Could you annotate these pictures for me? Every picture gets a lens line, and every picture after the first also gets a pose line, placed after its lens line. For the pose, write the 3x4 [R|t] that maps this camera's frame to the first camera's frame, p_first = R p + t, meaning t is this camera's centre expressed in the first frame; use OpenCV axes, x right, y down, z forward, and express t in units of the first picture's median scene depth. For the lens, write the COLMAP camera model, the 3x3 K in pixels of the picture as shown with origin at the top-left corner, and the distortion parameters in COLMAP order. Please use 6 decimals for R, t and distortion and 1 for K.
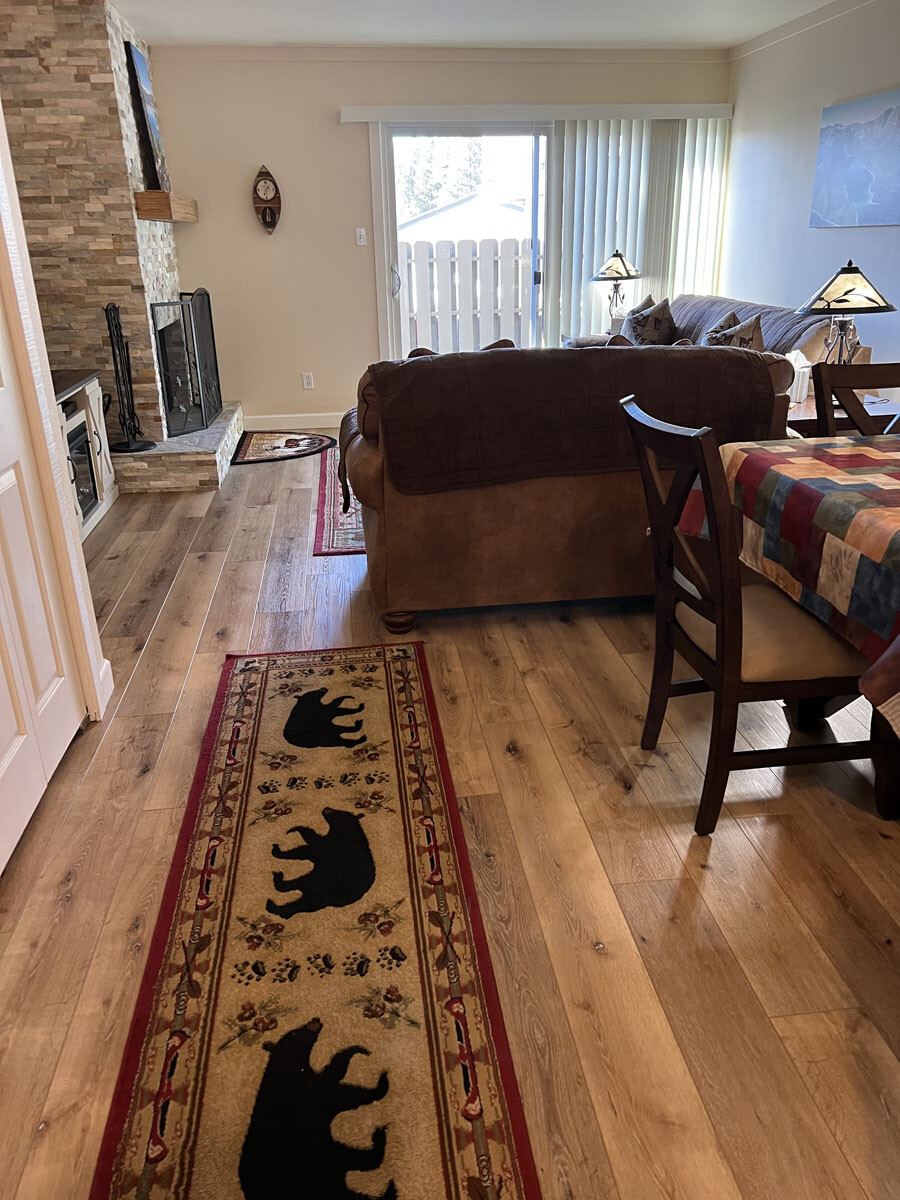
lens RADIAL K [[902.7, 0, 456.0], [0, 902.7, 602.5], [0, 0, 1]] dist [0.031265, -0.029058]
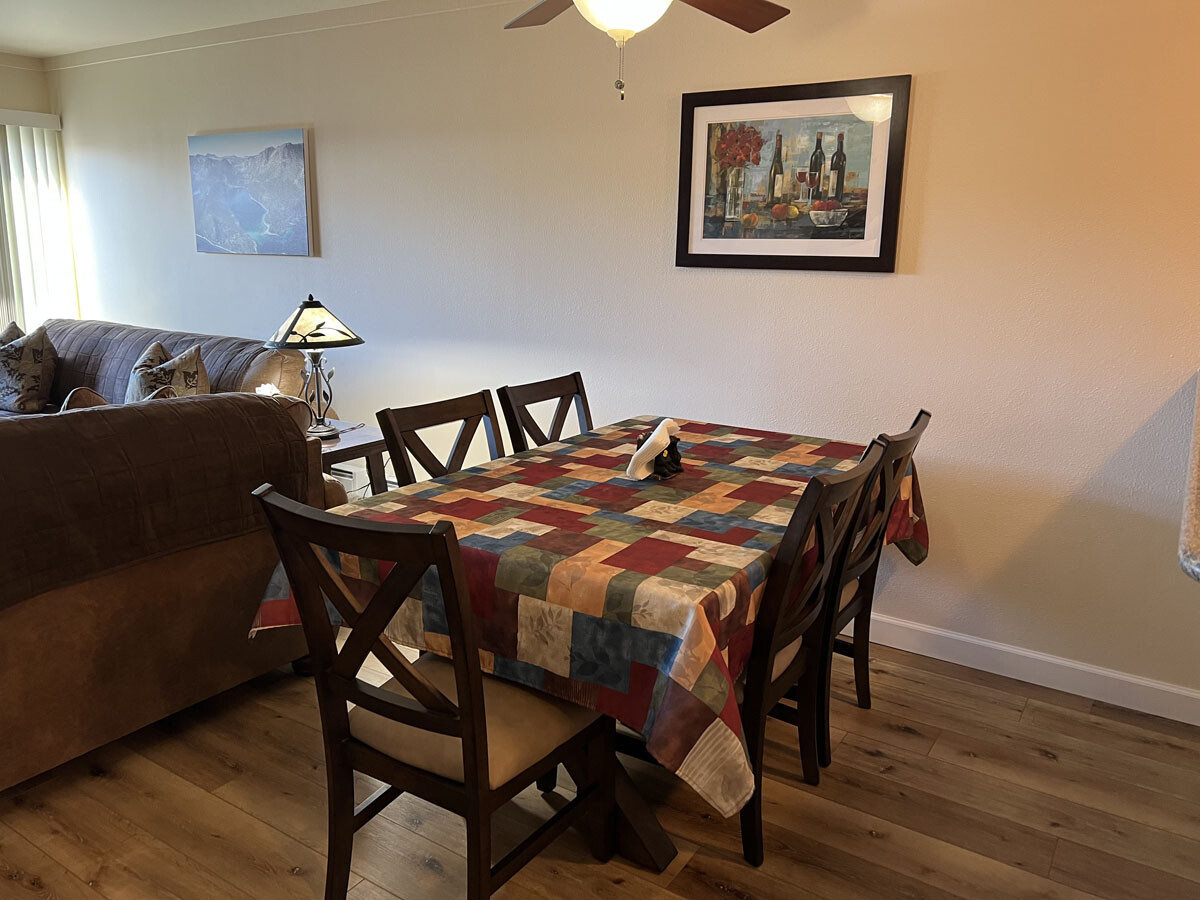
lens RADIAL K [[902.7, 0, 600.5], [0, 902.7, 447.8], [0, 0, 1]] dist [0.031265, -0.029058]
pose [[0.648627, -0.133200, 0.749360, -0.136294], [0.253676, 0.966105, -0.047848, -0.099297], [-0.717587, 0.221130, 0.660432, 0.181128]]
